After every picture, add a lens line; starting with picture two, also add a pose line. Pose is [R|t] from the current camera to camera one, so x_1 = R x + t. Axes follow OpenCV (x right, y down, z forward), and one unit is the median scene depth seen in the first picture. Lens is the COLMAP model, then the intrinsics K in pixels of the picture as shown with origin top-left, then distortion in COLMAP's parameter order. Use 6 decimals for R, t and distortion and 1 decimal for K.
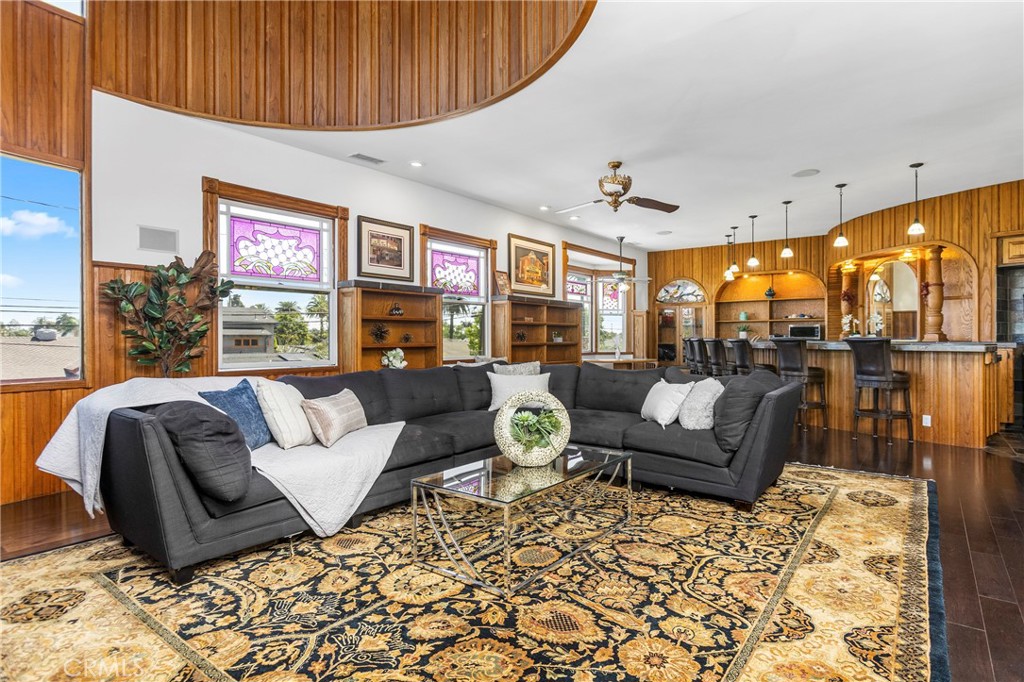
lens RADIAL K [[541.3, 0, 510.3], [0, 541.3, 338.2], [0, 0, 1]] dist [-0.009982, 0.005408]
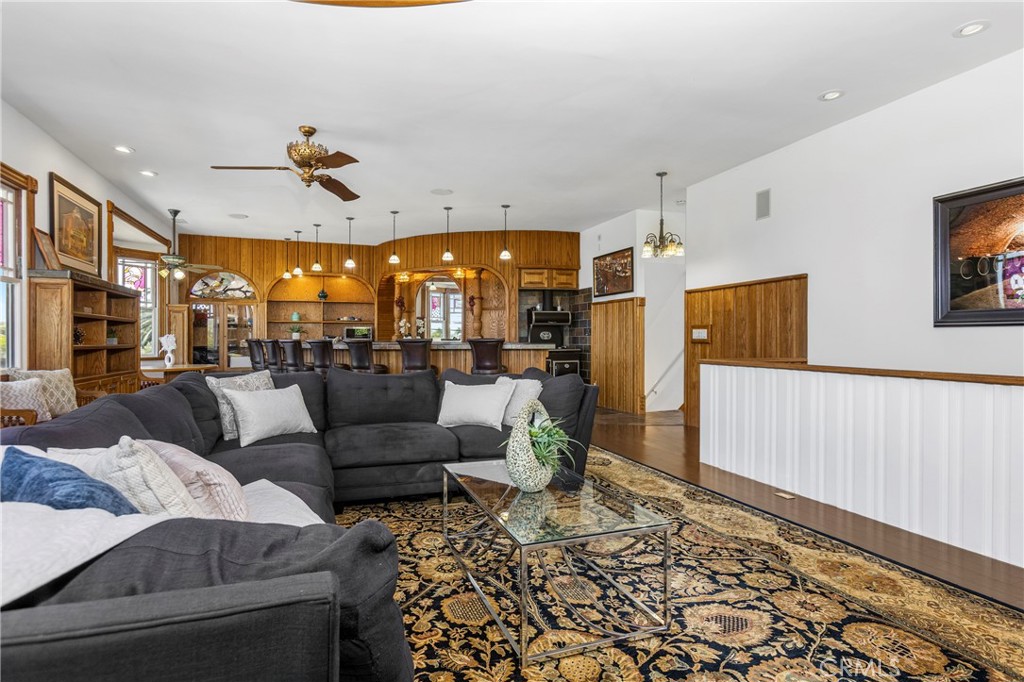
lens RADIAL K [[541.3, 0, 513.5], [0, 541.3, 340.5], [0, 0, 1]] dist [-0.009982, 0.005408]
pose [[0.530134, -0.000946, 0.847913, -0.350475], [0.000237, 1.000000, 0.000968, 0.001948], [-0.847914, -0.000313, 0.530134, 0.296253]]
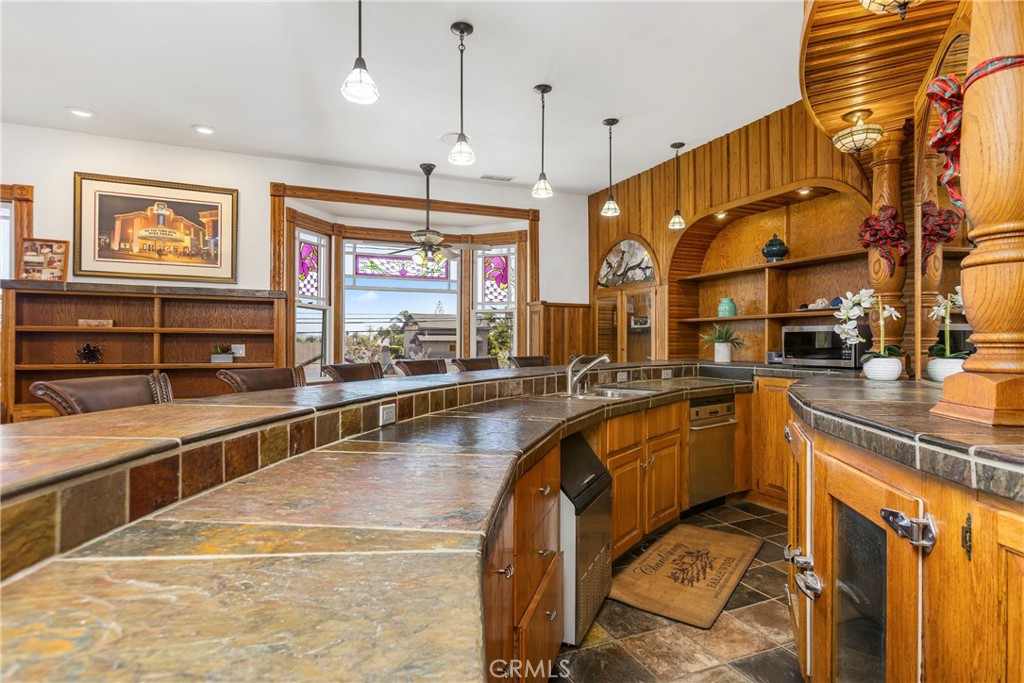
lens RADIAL K [[541.3, 0, 511.7], [0, 541.3, 346.0], [0, 0, 1]] dist [-0.009982, 0.005408]
pose [[0.877027, 0.006319, -0.480399, 0.937371], [-0.003240, 0.999969, 0.007239, -0.023253], [0.480430, -0.004792, 0.877020, 1.005370]]
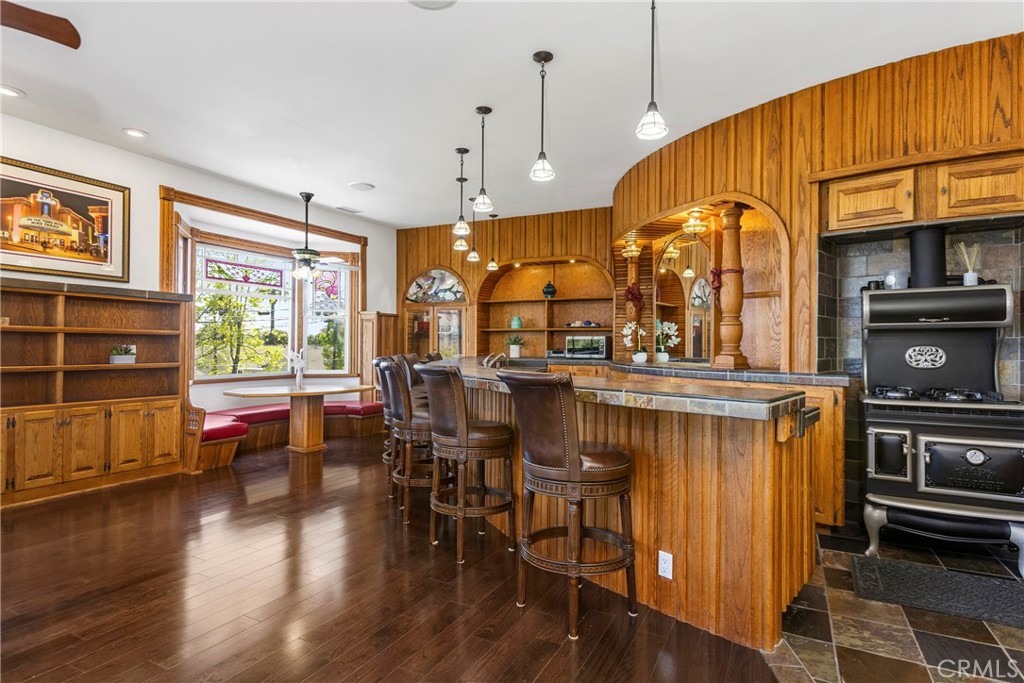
lens RADIAL K [[541.3, 0, 515.5], [0, 541.3, 344.1], [0, 0, 1]] dist [-0.009982, 0.005408]
pose [[0.982007, 0.008163, 0.188666, 0.571399], [-0.007701, 0.999965, -0.003179, -0.021520], [-0.188685, 0.001669, 0.982036, 0.597500]]
